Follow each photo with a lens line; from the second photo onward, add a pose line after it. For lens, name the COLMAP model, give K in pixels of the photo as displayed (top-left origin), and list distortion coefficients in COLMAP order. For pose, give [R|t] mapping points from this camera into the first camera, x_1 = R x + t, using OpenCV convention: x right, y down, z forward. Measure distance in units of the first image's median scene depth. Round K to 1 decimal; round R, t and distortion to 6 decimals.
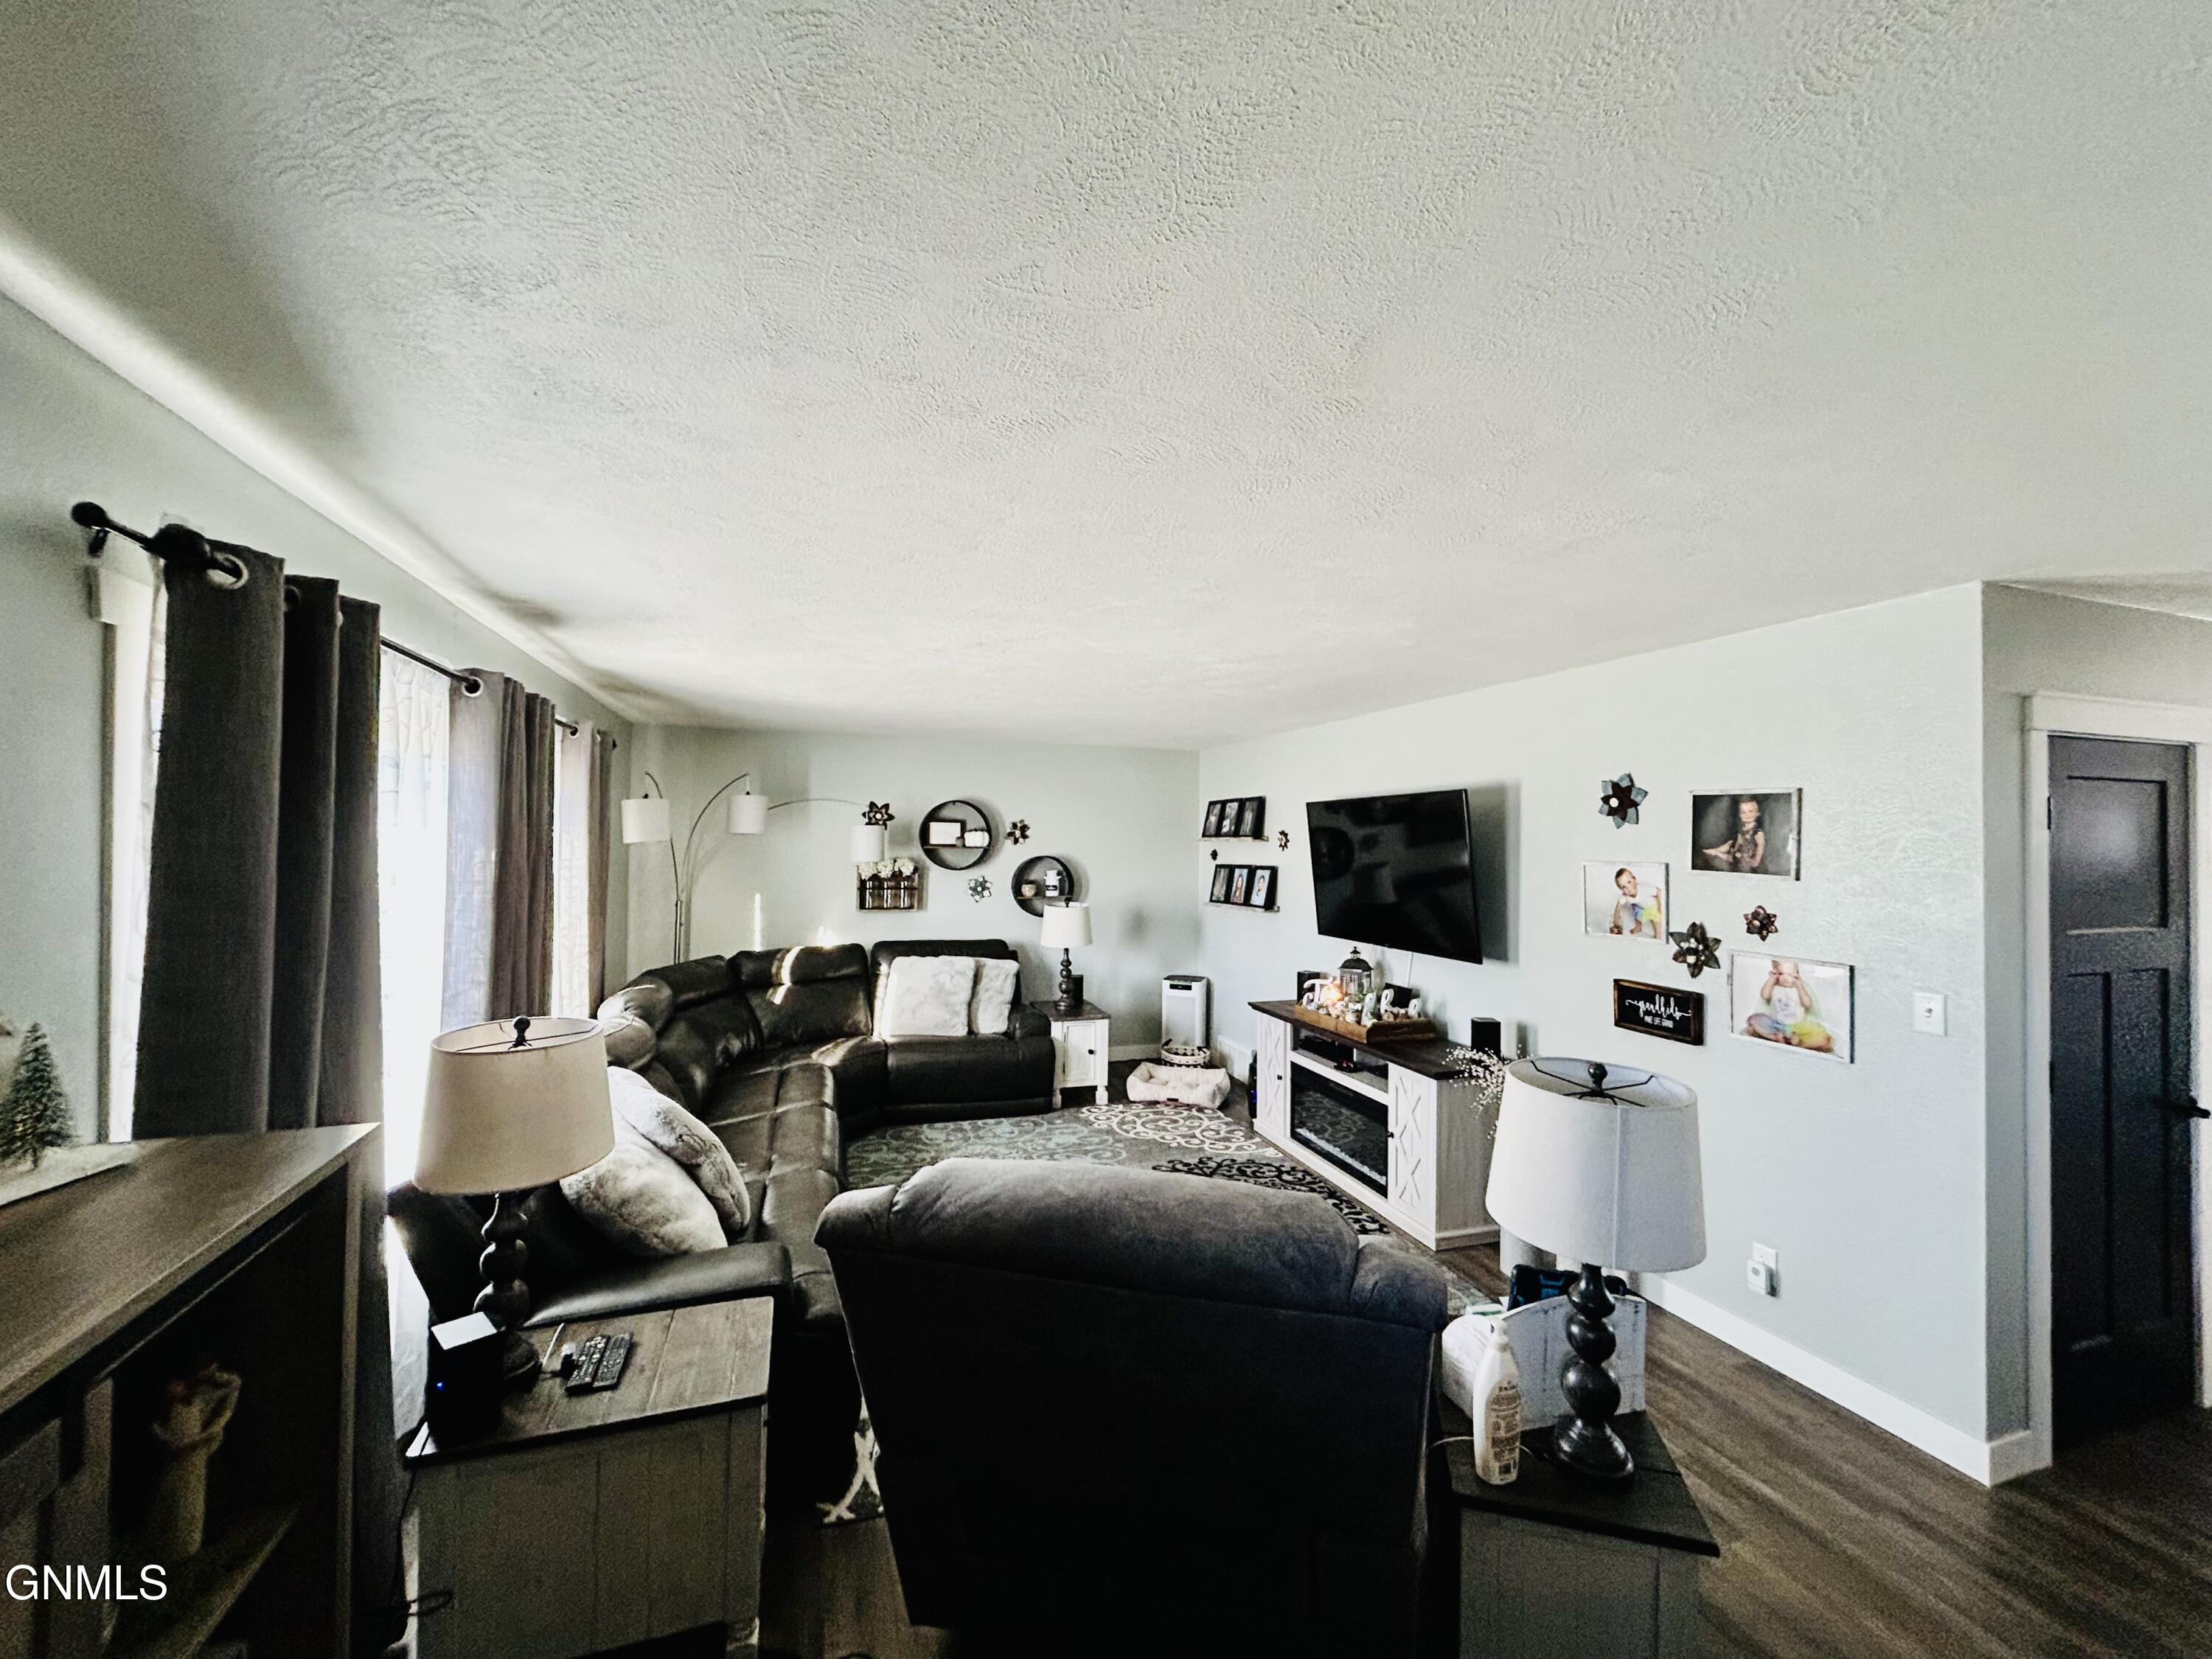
lens RADIAL K [[892.2, 0, 1109.1], [0, 892.2, 826.6], [0, 0, 1]] dist [0.000045, -0.000034]
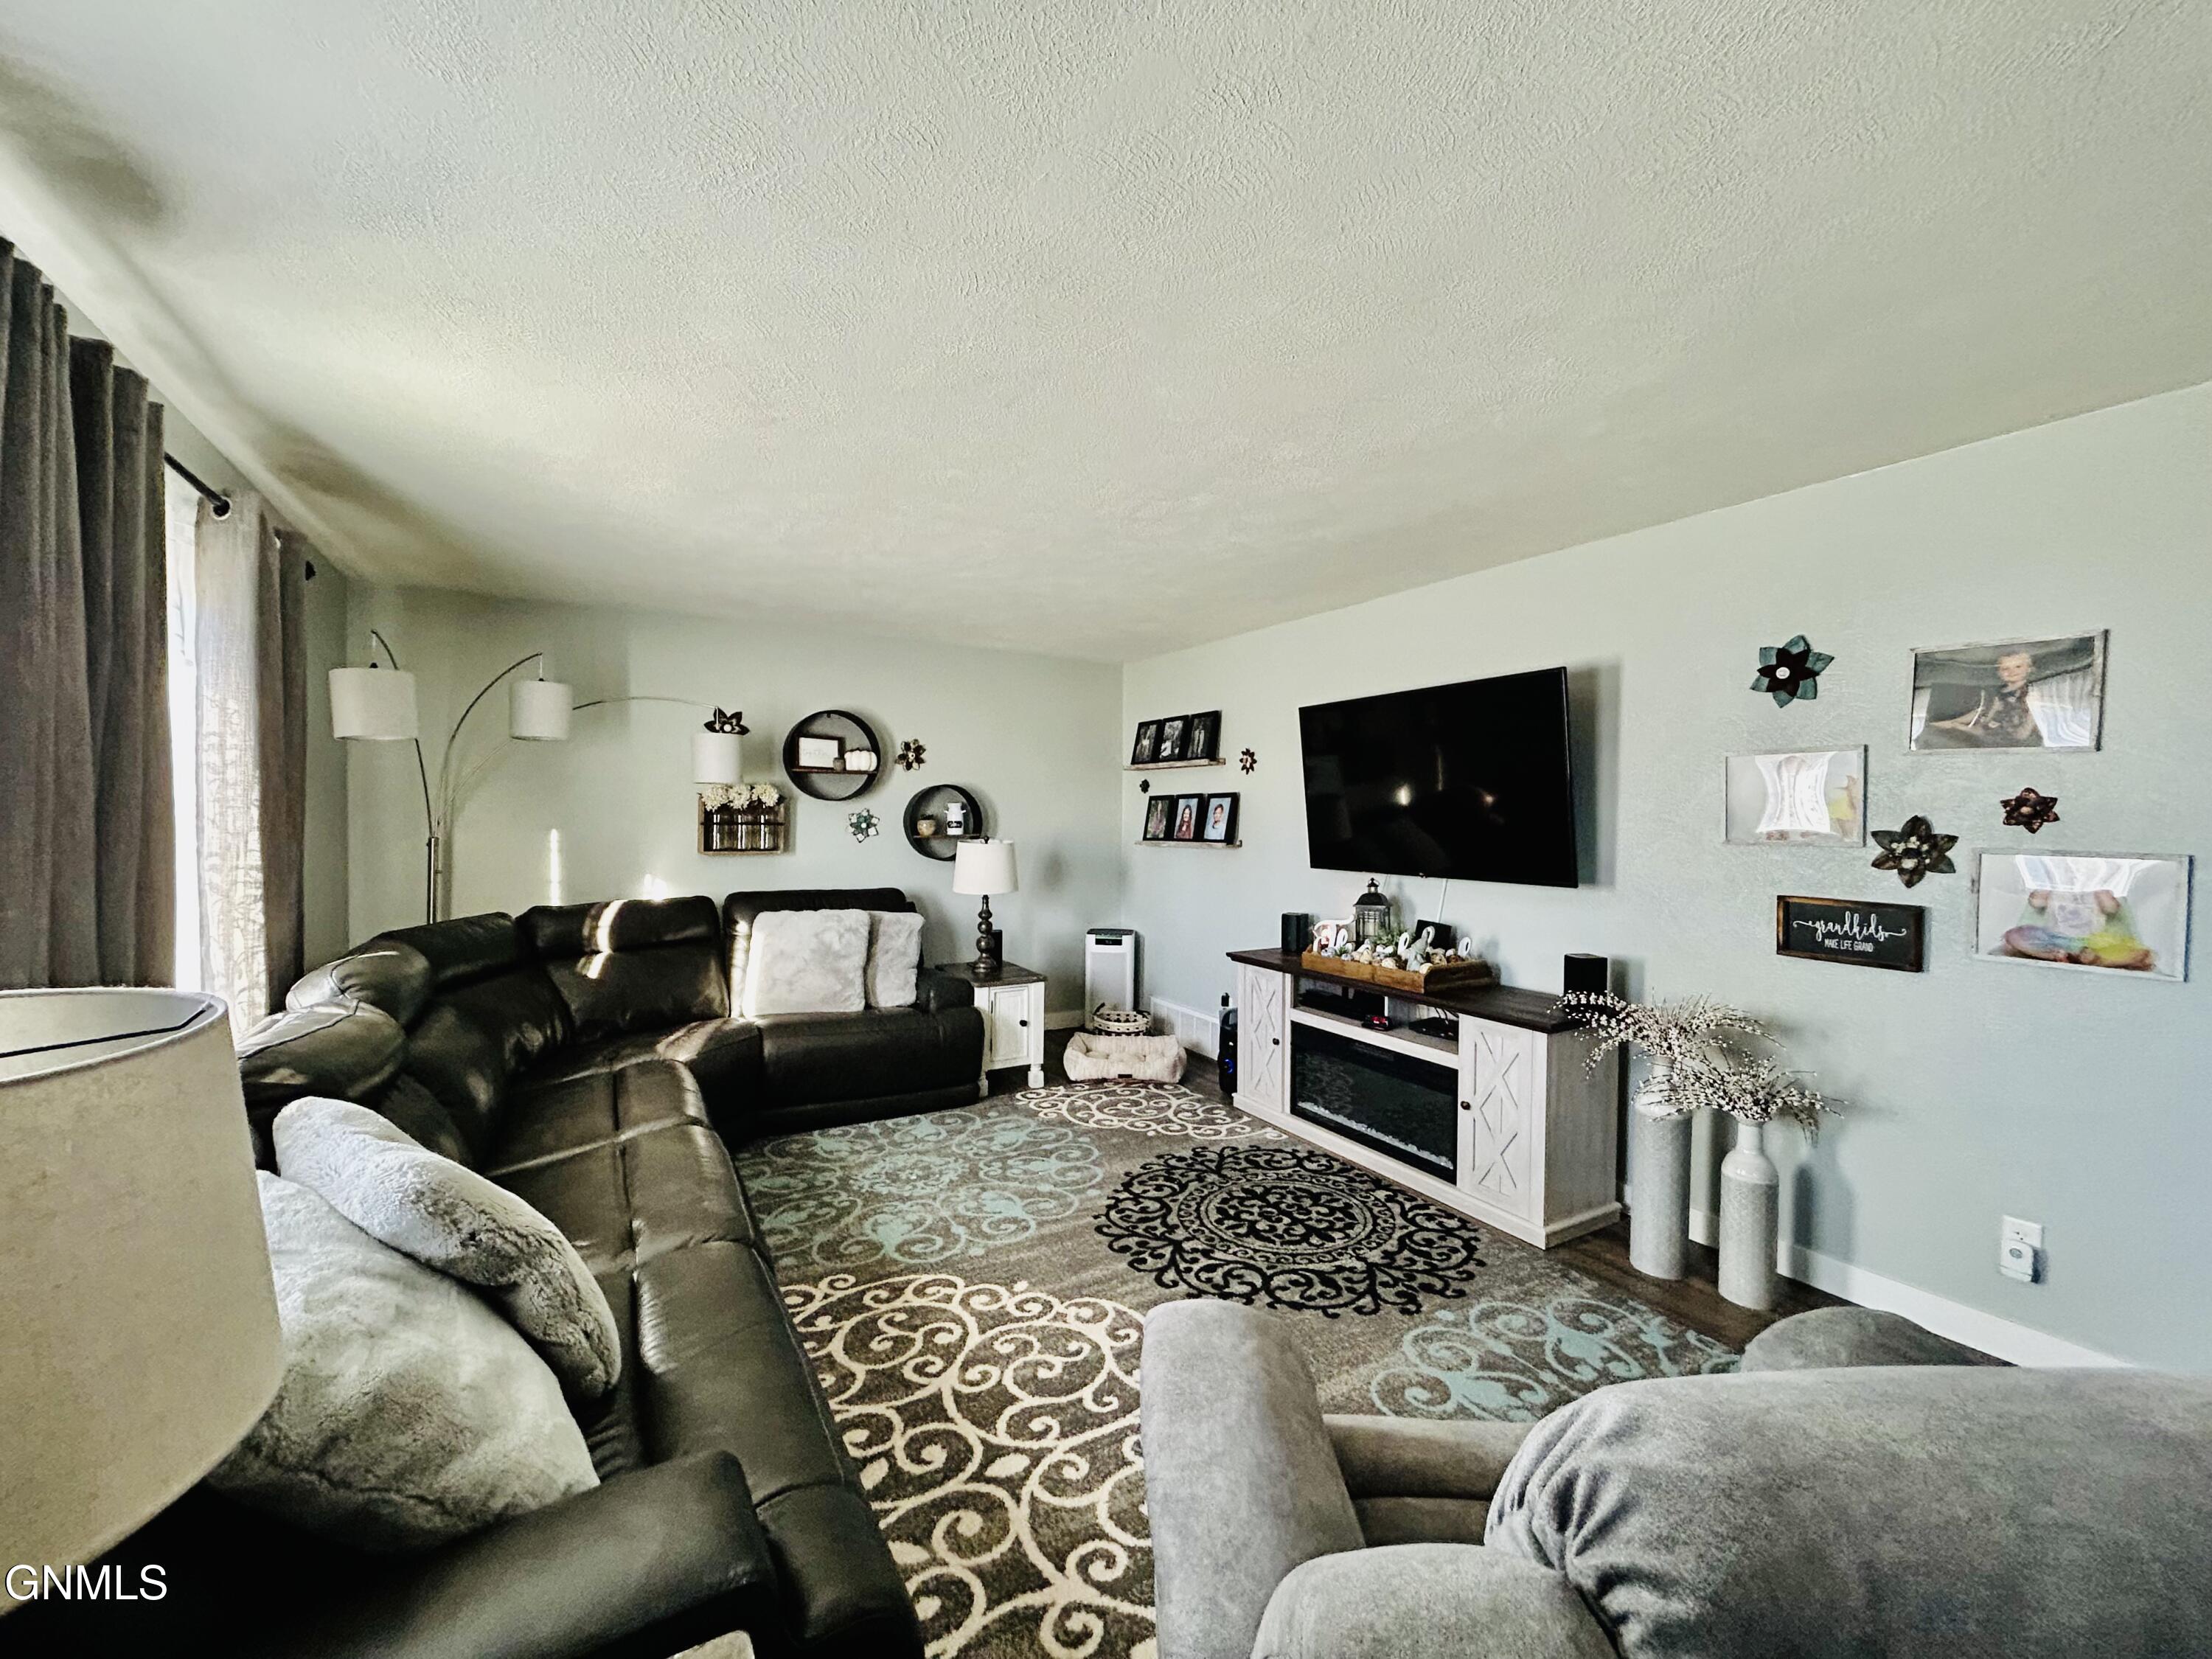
lens RADIAL K [[890.9, 0, 1109.0], [0, 890.9, 828.8], [0, 0, 1]] dist [0.000144, 0.000297]
pose [[0.977877, -0.006736, 0.209071, -0.120770], [-0.000720, 0.999367, 0.035564, 0.054996], [-0.209178, -0.034927, 0.977254, 0.231323]]
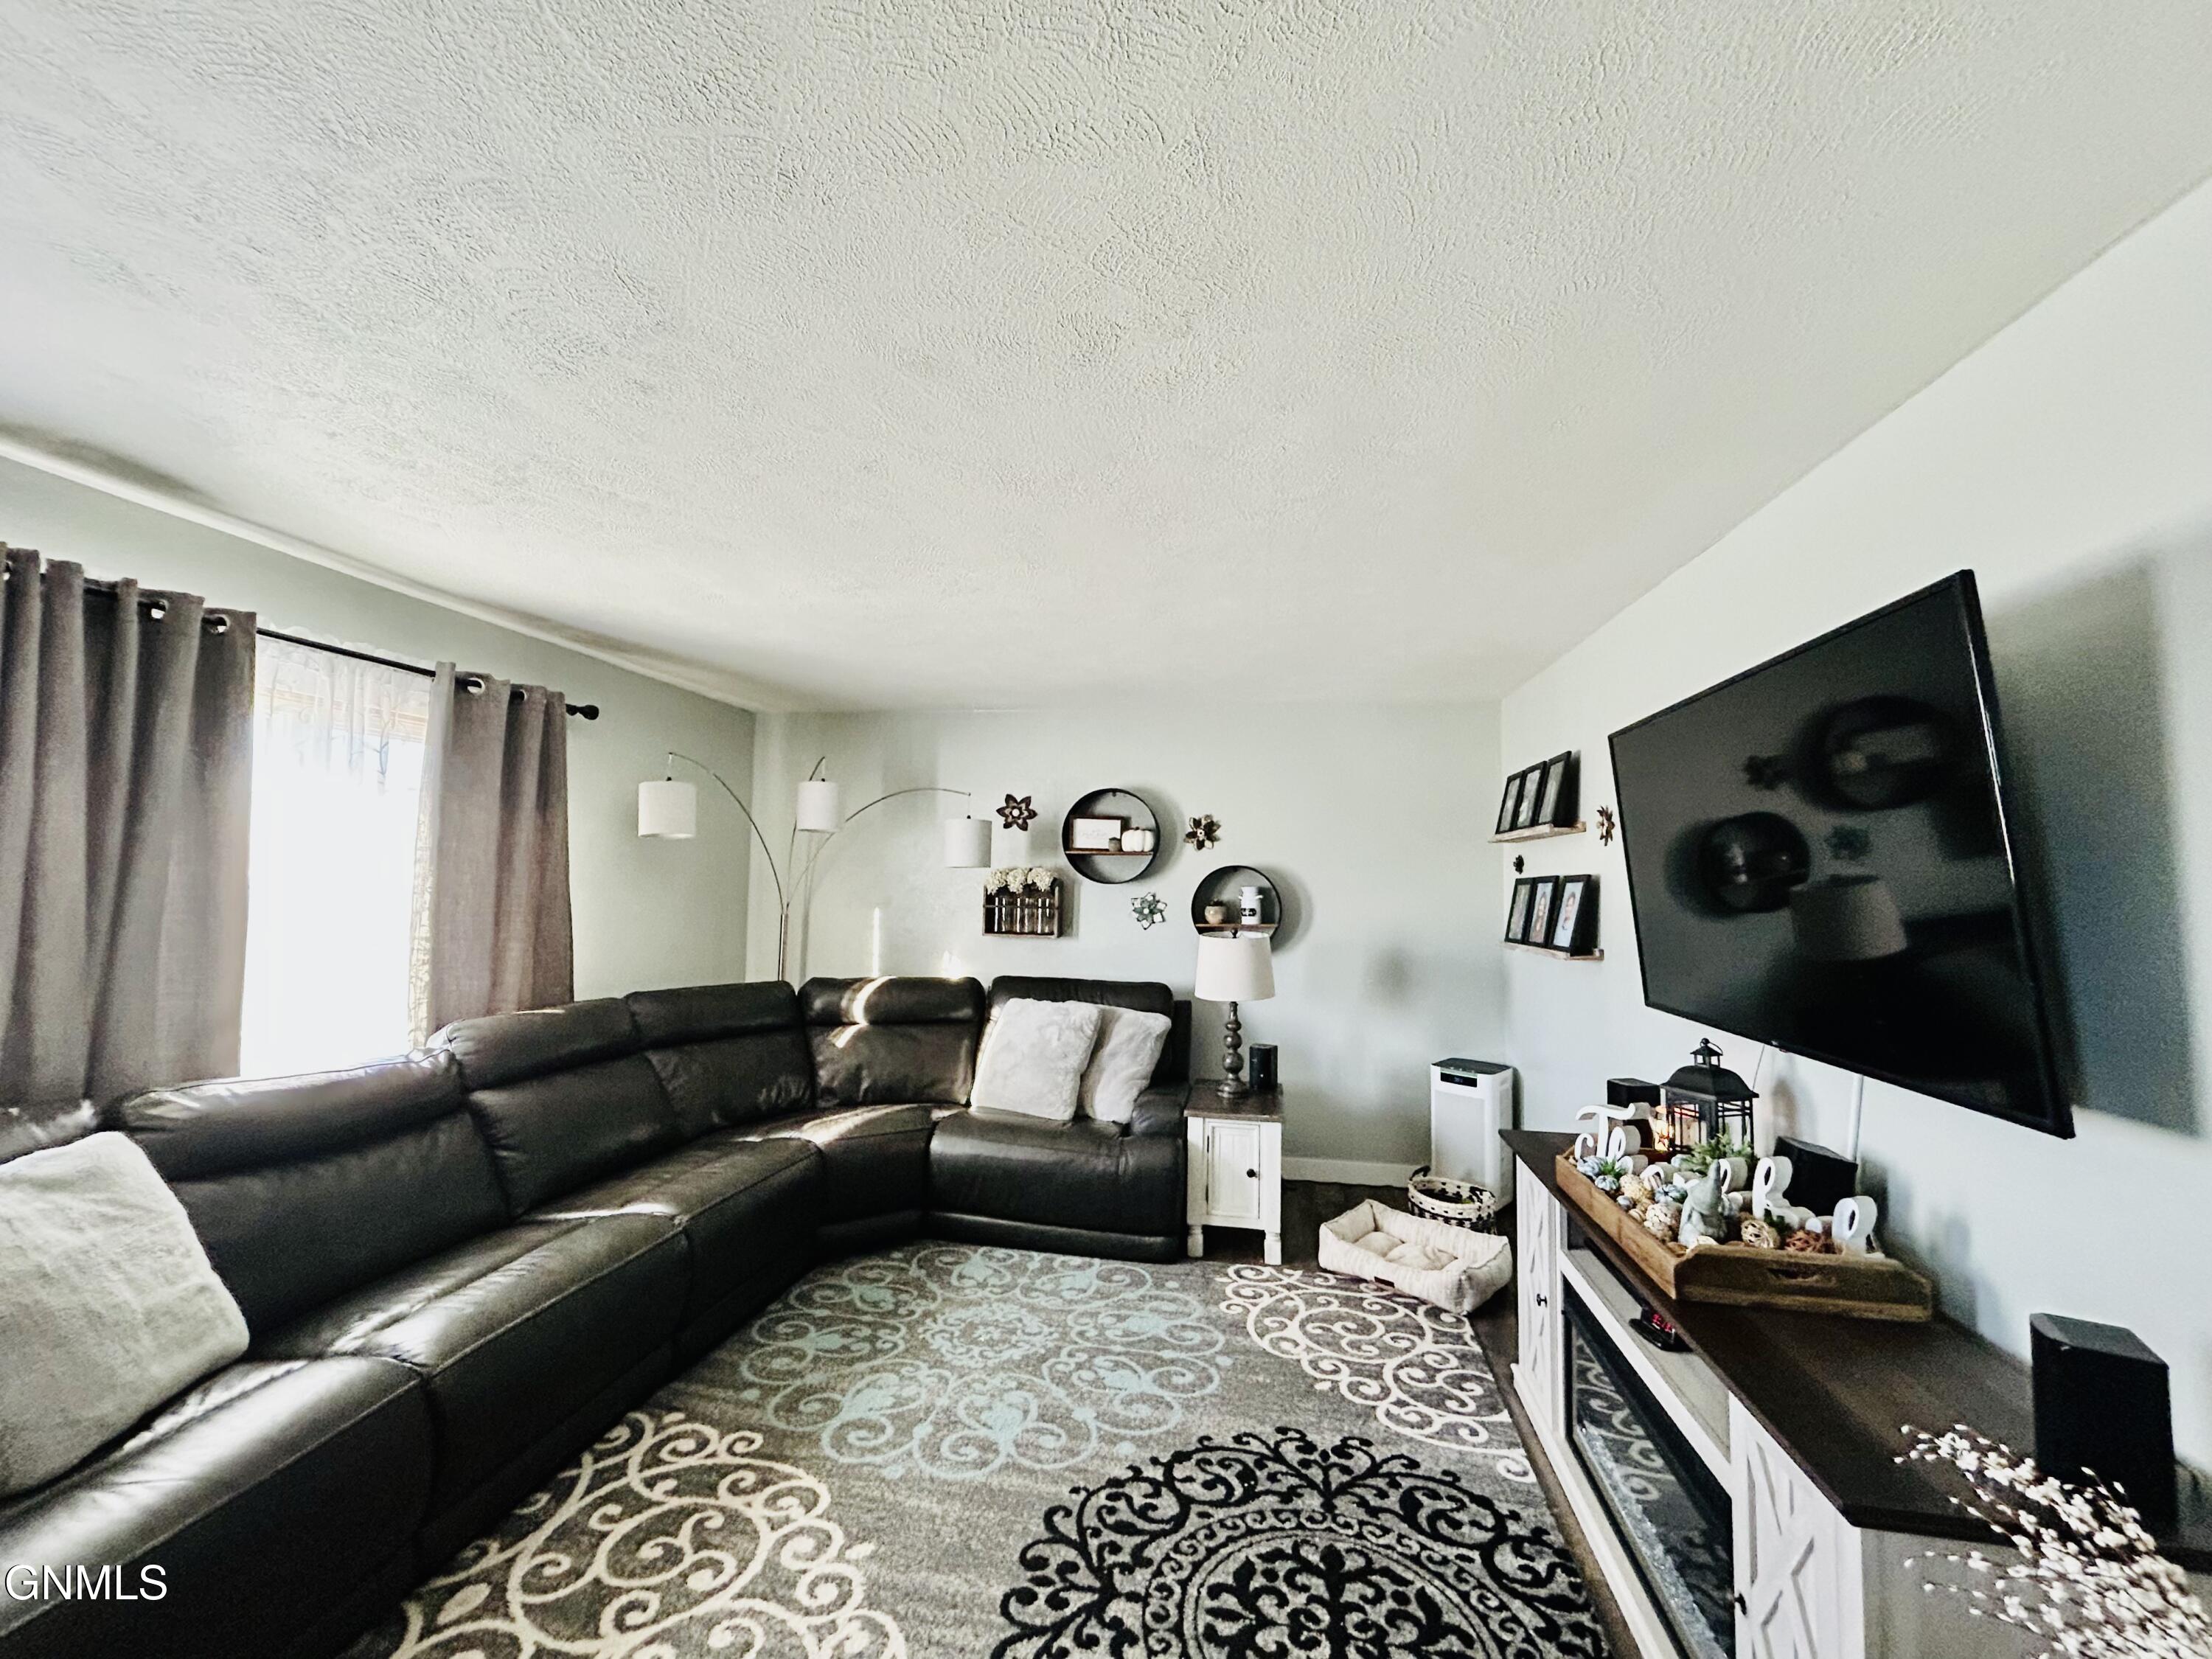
lens RADIAL K [[893.0, 0, 1106.0], [0, 893.0, 829.5], [0, 0, 1]] dist [-0.001563, 0.005130]
pose [[0.878302, -0.025189, -0.477442, 0.209962], [0.001577, 0.998758, -0.049792, 0.049100], [0.478103, 0.042980, 0.877252, 0.433304]]
